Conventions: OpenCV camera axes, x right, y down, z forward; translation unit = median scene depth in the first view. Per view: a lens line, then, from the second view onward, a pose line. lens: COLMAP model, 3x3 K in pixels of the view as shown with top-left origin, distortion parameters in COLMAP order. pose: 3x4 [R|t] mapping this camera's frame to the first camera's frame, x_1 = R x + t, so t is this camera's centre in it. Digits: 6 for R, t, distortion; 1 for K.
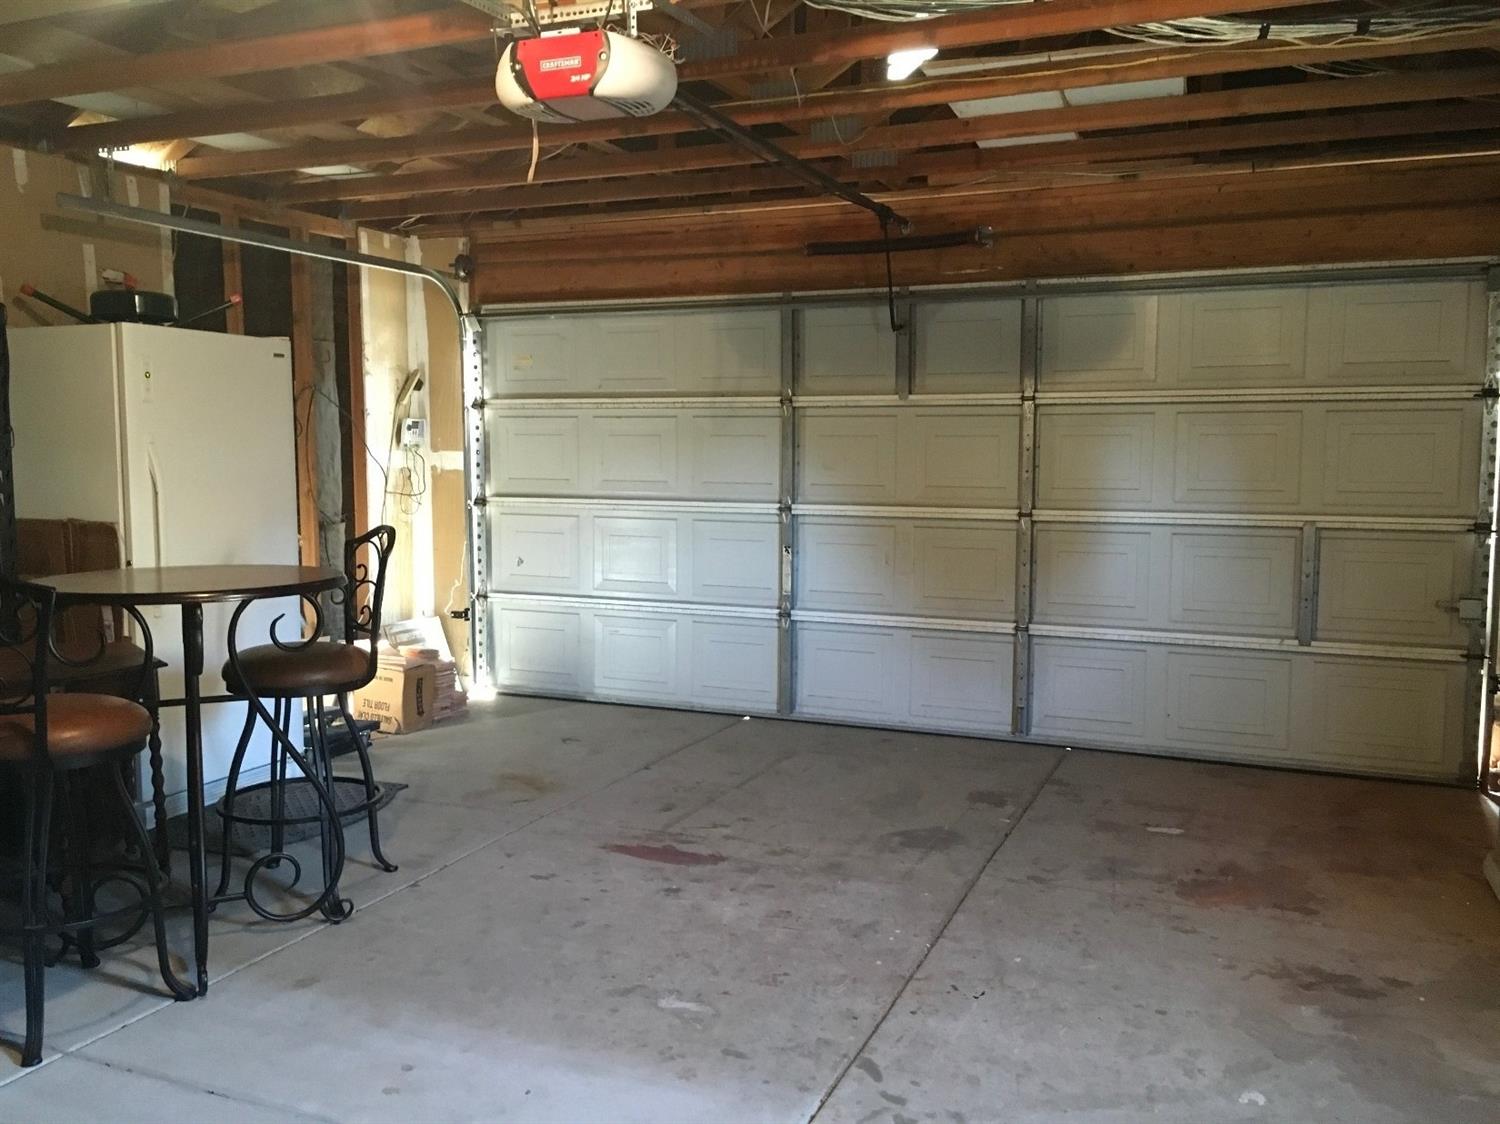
lens RADIAL K [[1269.3, 0, 745.6], [0, 1269.3, 564.8], [0, 0, 1]] dist [0.030845, -0.024638]
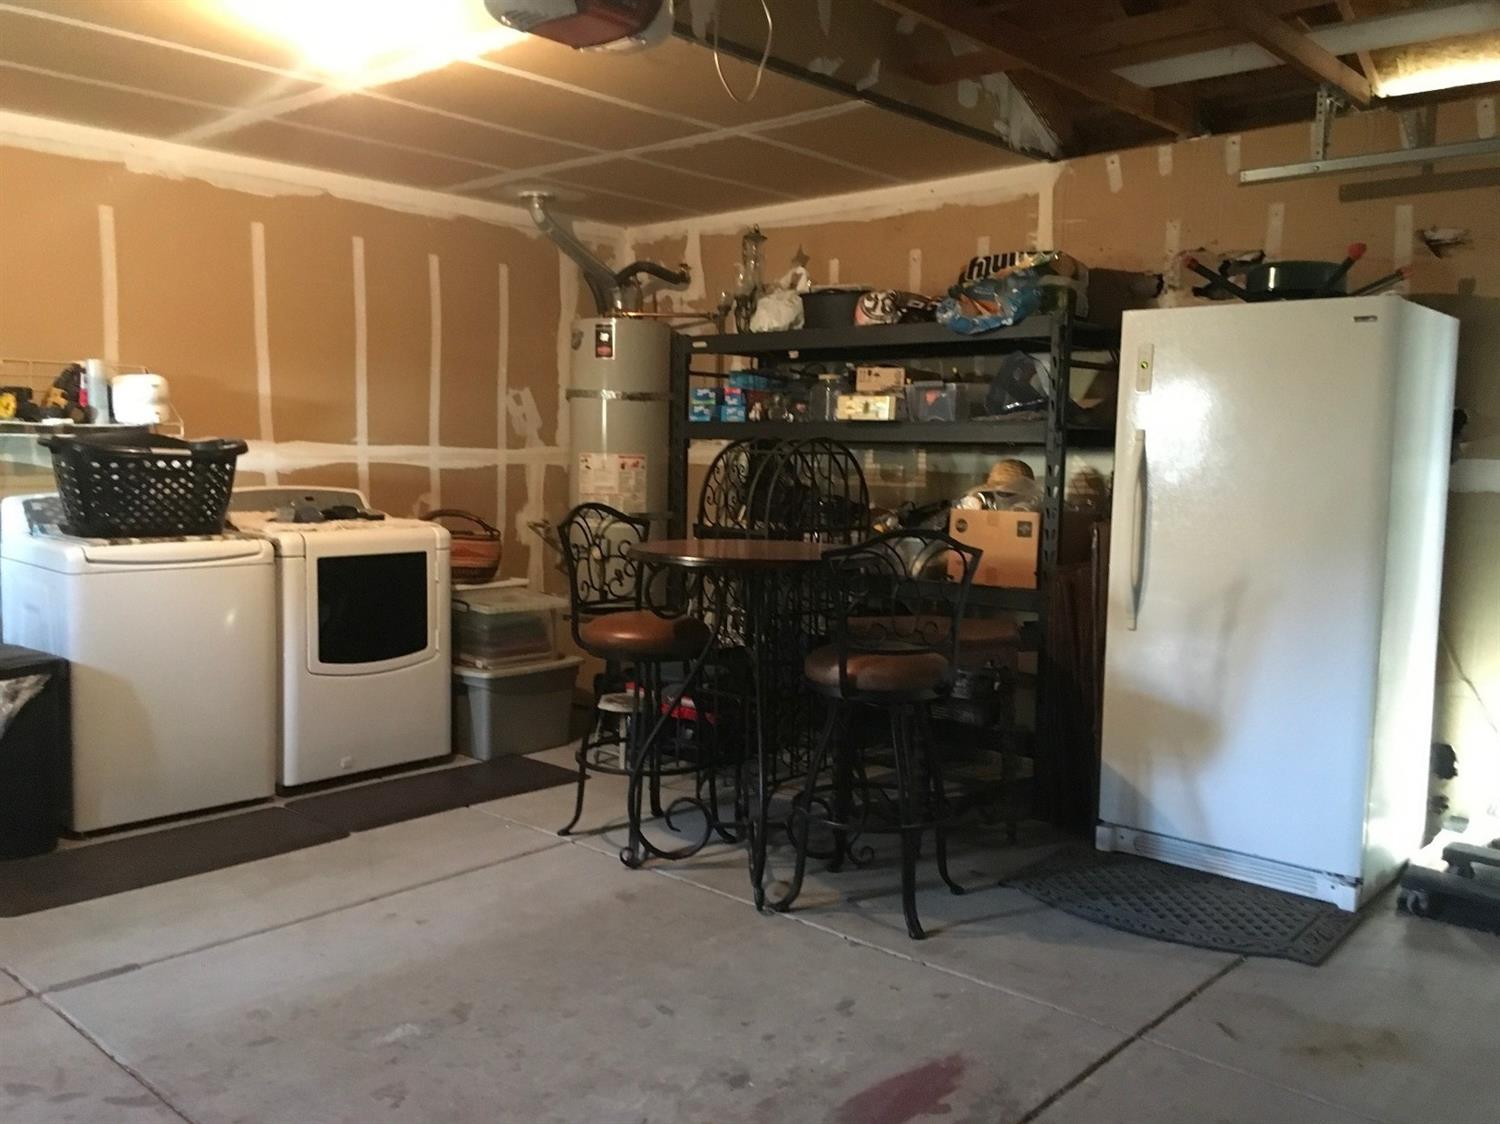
lens RADIAL K [[1269.3, 0, 746.2], [0, 1269.3, 558.8], [0, 0, 1]] dist [0.030845, -0.024638]
pose [[-0.326571, 0.077206, -0.942014, 0.611491], [-0.107501, 0.987157, 0.118174, -0.109421], [0.939039, 0.139860, -0.314077, 1.282921]]
